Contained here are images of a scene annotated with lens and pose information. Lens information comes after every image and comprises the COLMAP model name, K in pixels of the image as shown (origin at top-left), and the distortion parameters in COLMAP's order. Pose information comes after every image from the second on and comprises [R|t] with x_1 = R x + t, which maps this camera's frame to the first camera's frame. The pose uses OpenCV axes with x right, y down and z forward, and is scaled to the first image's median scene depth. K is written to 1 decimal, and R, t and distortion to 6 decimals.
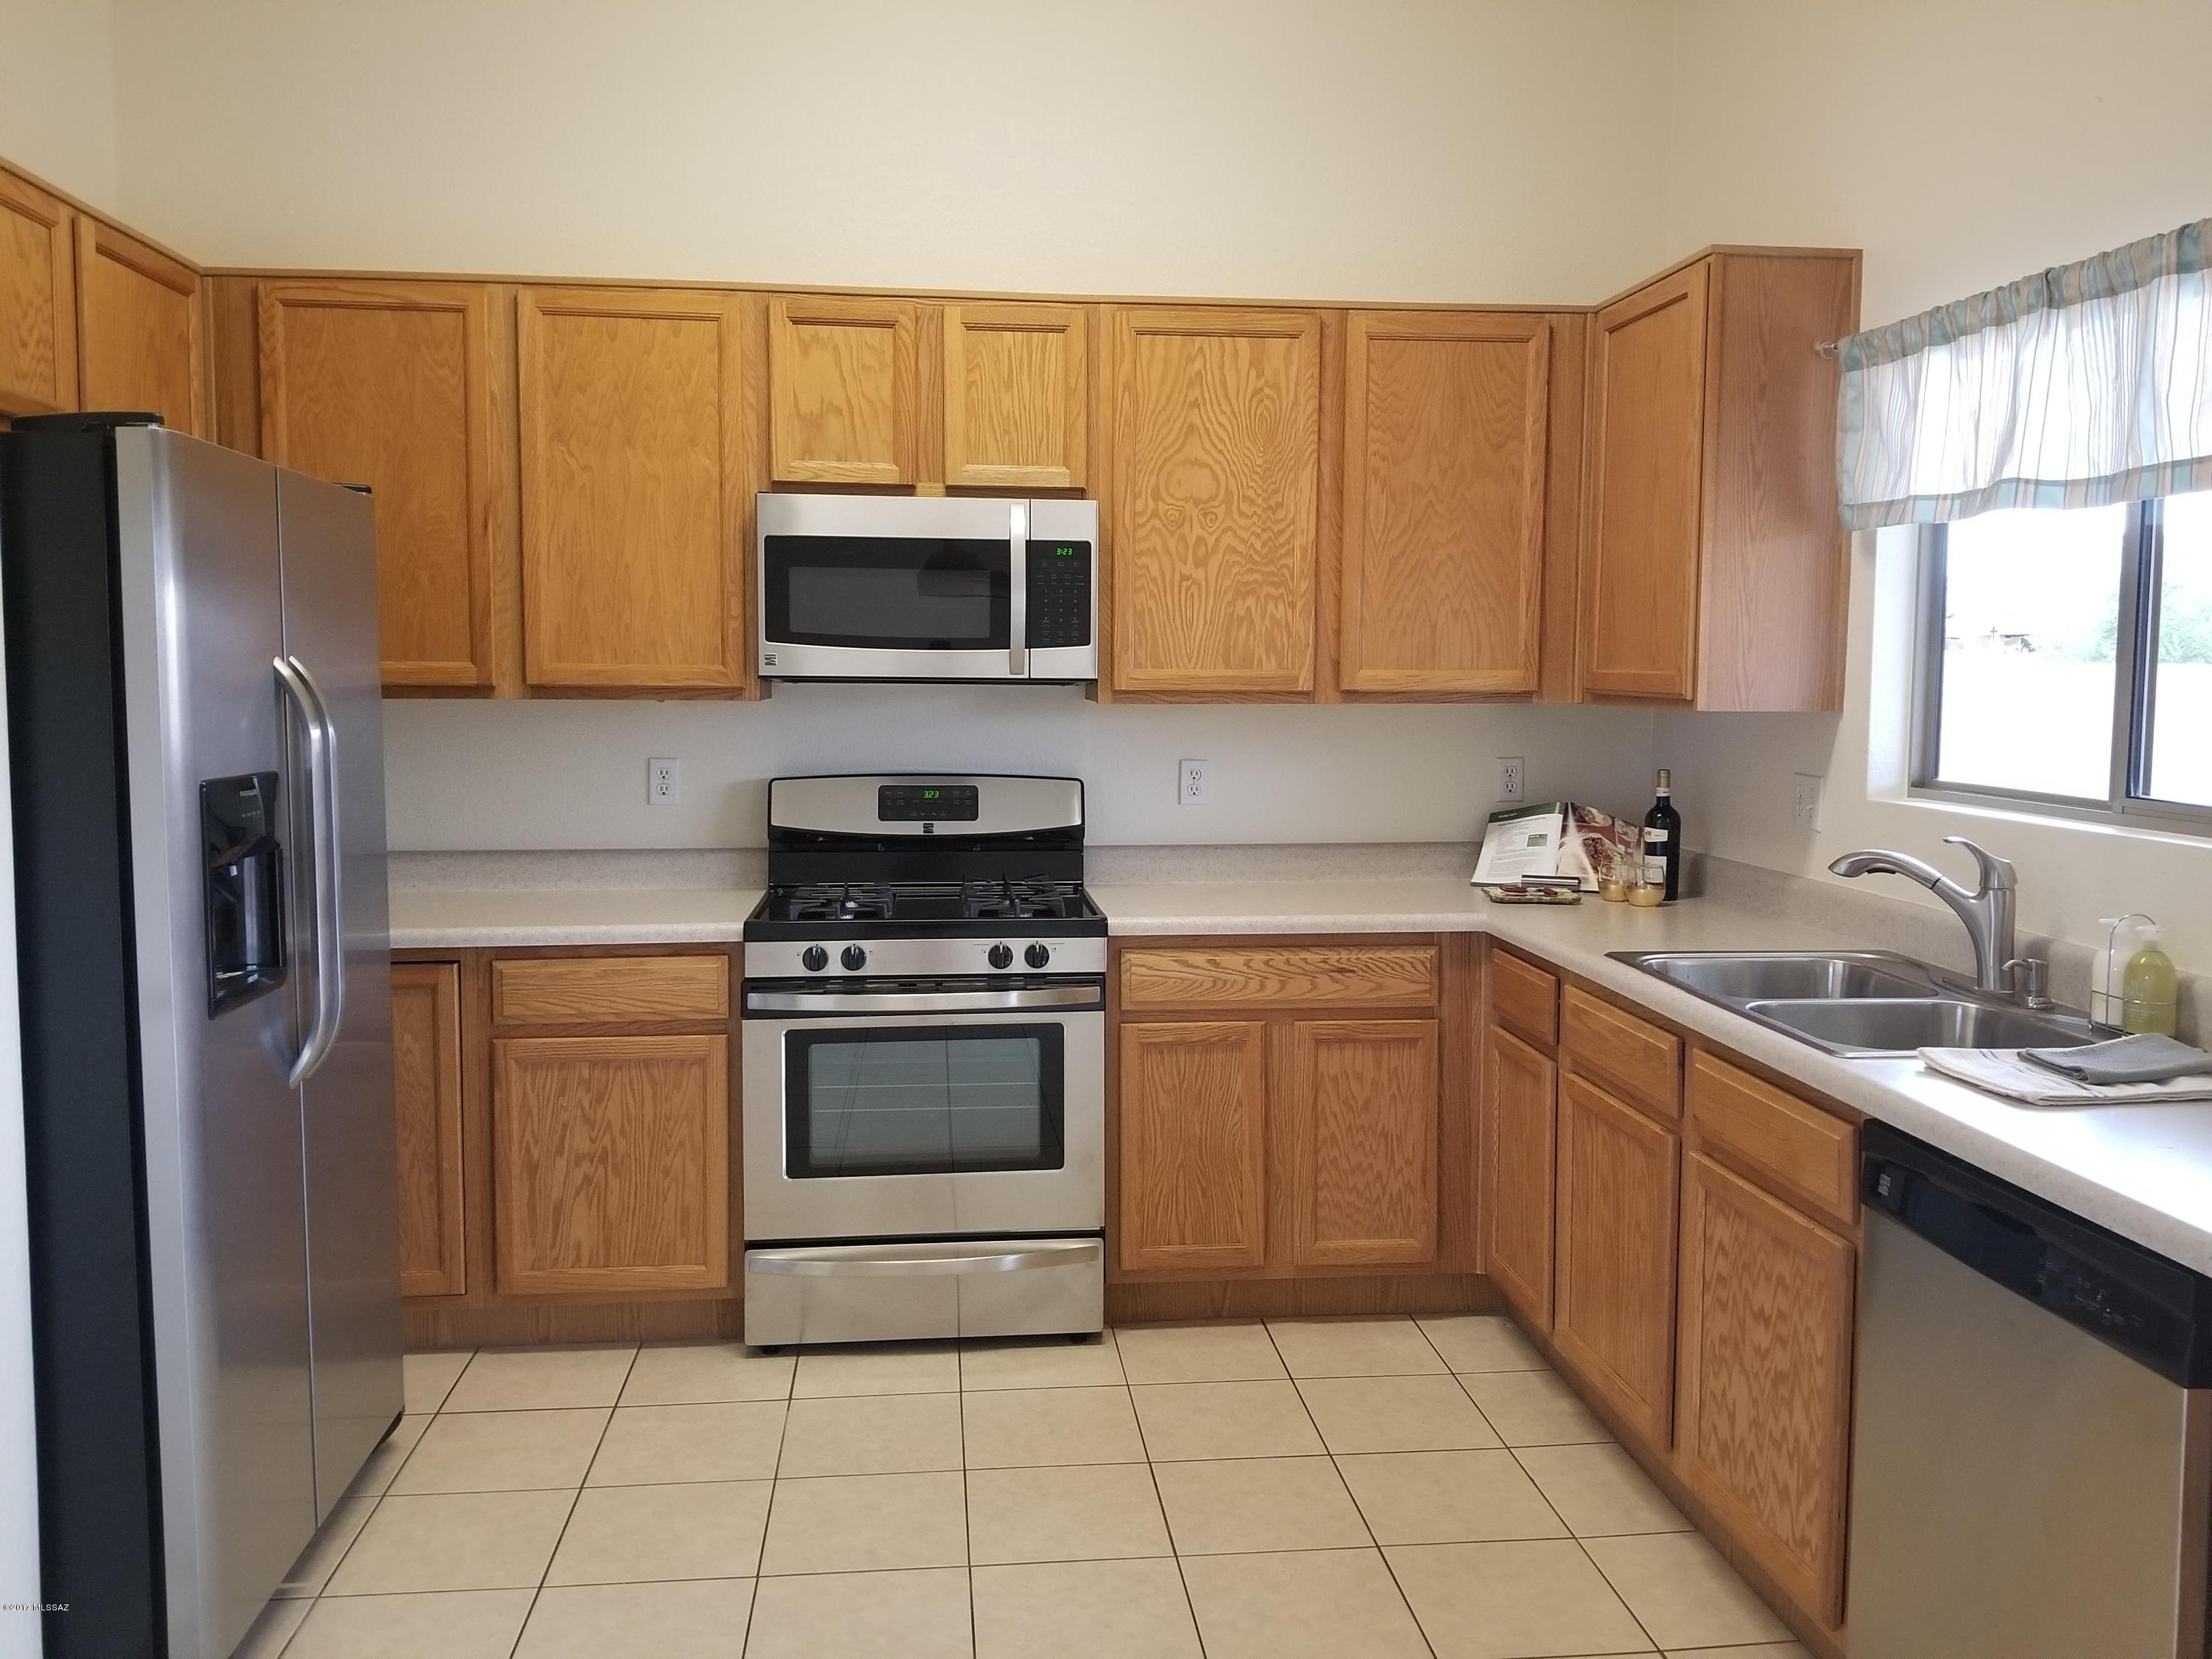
lens RADIAL K [[1696.0, 0, 1100.2], [0, 1696.0, 770.4], [0, 0, 1]] dist [0.112571, -0.176228]
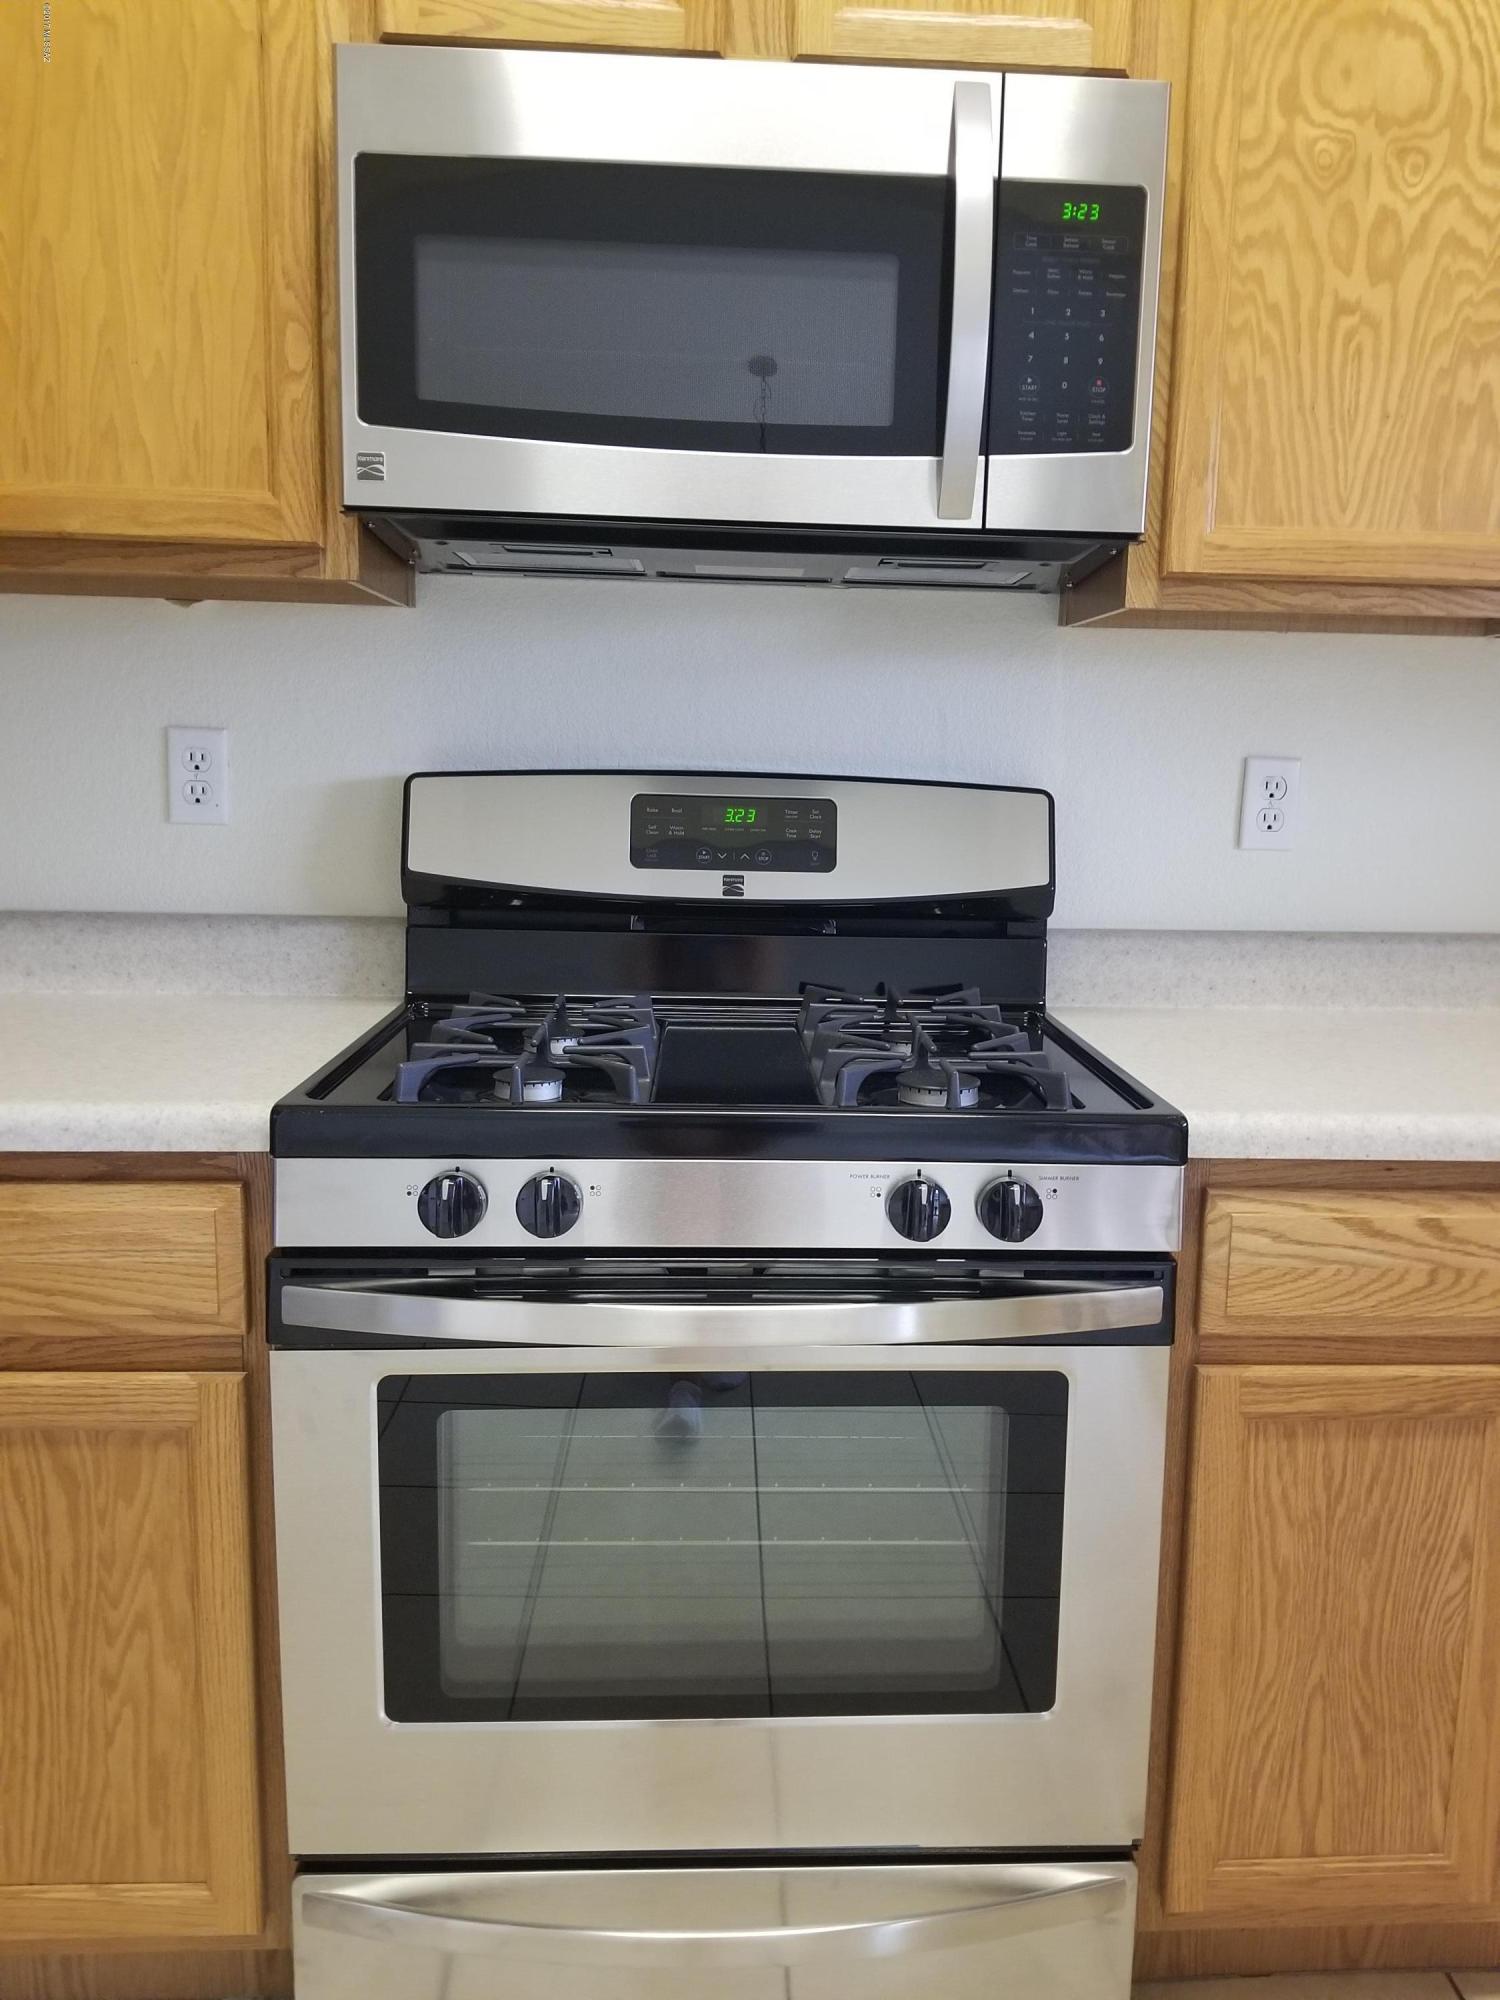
lens RADIAL K [[1533.5, 0, 750.0], [0, 1533.5, 1000.0], [0, 0, 1]] dist [0.112571, -0.176228]
pose [[0.996919, 0.027458, -0.073476, -0.068461], [-0.020278, 0.995103, 0.096740, 0.026015], [0.075772, -0.094952, 0.992594, 0.608210]]
